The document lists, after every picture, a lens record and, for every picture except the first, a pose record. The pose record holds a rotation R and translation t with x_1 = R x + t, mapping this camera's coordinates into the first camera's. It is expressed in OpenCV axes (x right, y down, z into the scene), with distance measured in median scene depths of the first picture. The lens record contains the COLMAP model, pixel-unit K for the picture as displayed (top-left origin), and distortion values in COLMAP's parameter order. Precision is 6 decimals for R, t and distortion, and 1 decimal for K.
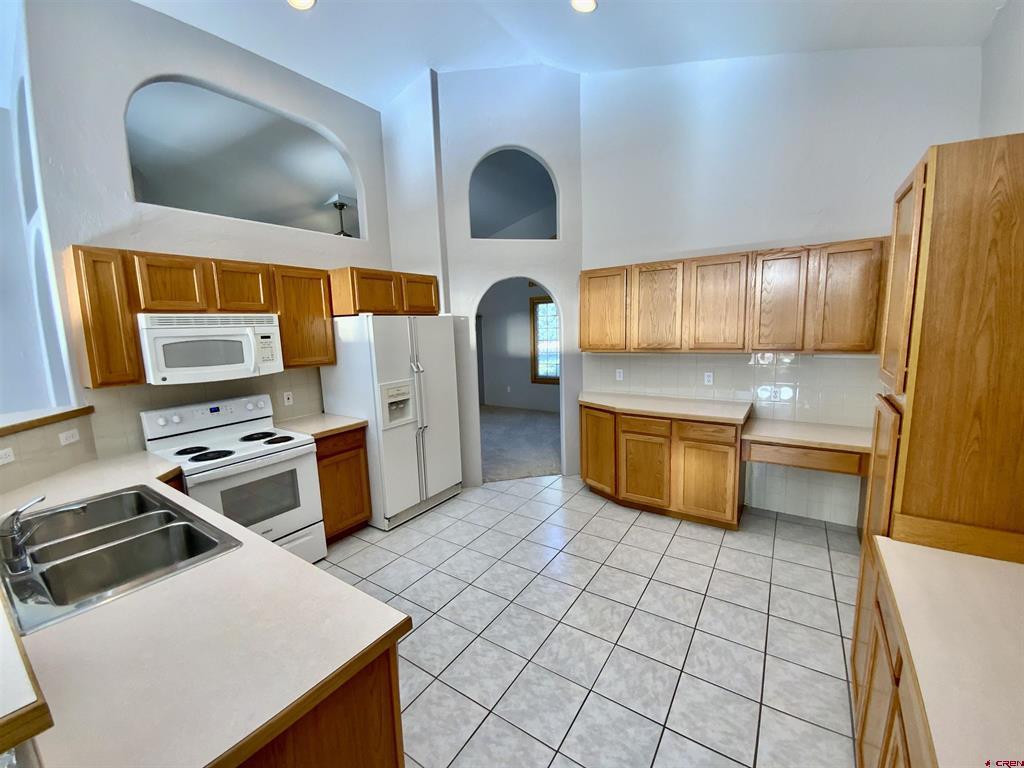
lens RADIAL K [[415.1, 0, 512.0], [0, 415.1, 384.0], [0, 0, 1]] dist [0.020640, -0.018380]
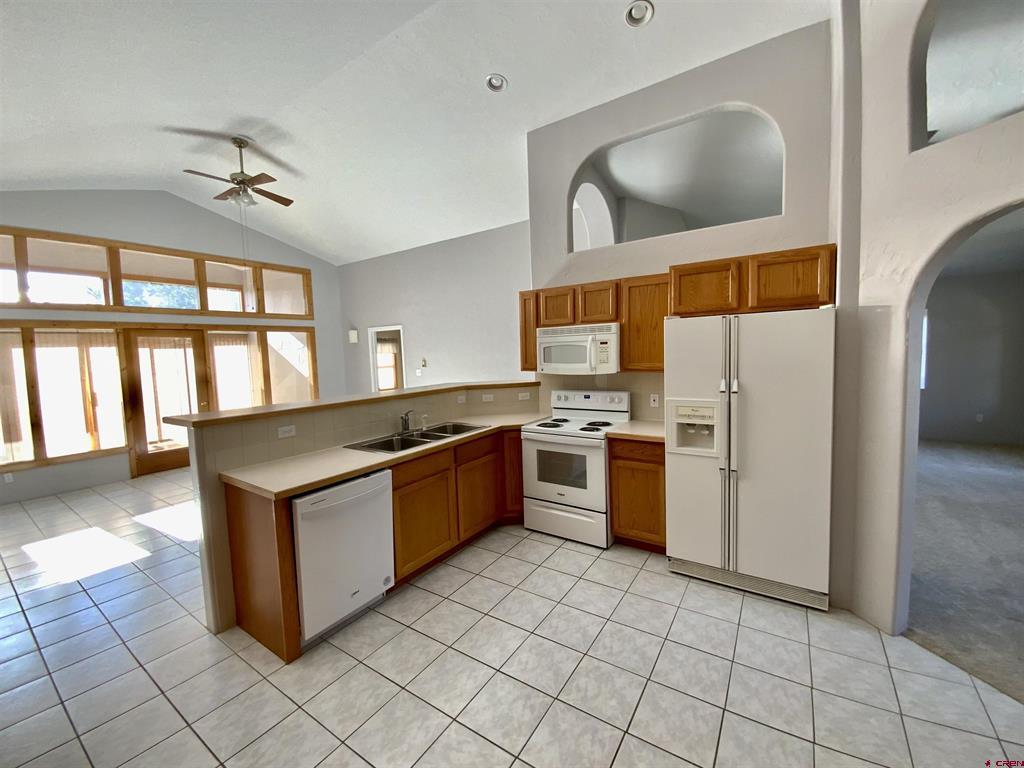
lens RADIAL K [[415.1, 0, 512.0], [0, 415.1, 384.0], [0, 0, 1]] dist [0.020640, -0.018380]
pose [[-0.003870, 0.107915, -0.994153, 0.546333], [-0.113136, 0.987730, 0.107658, -0.086216], [0.993572, 0.112891, 0.008387, 0.676179]]
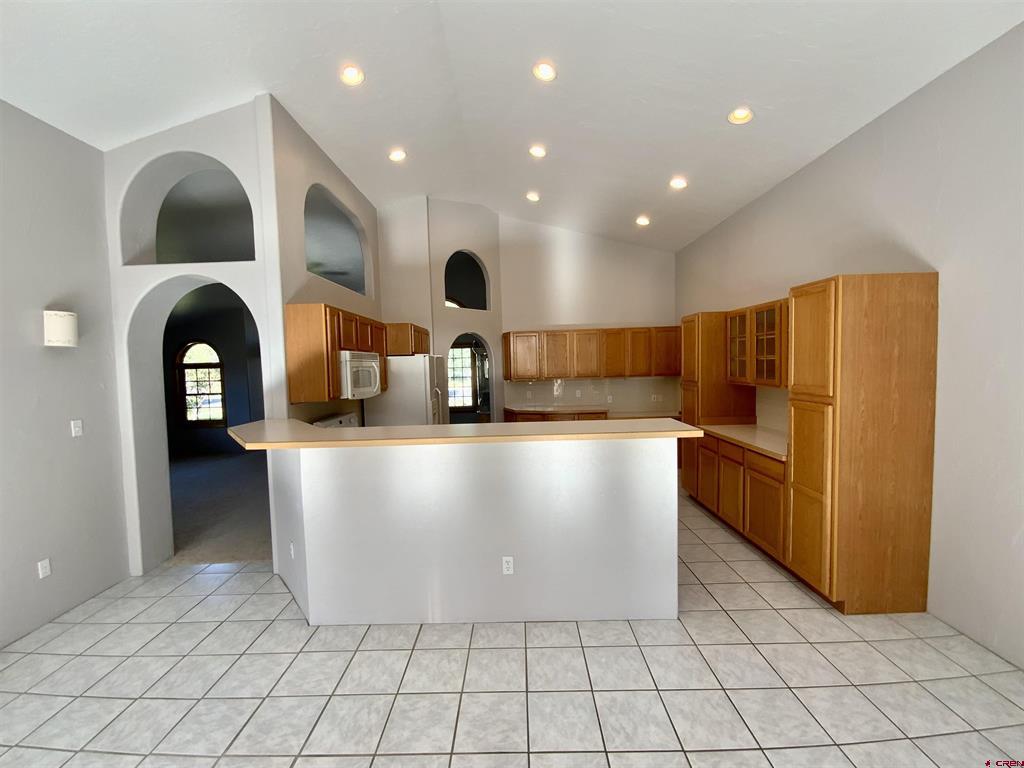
lens RADIAL K [[405.3, 0, 512.0], [0, 405.3, 384.0], [0, 0, 1]] dist [0.054625, -0.016446]
pose [[0.826032, -0.017964, 0.563338, -0.901720], [0.078593, 0.993398, -0.083565, 0.083352], [-0.558117, 0.113302, 0.821990, -0.362500]]
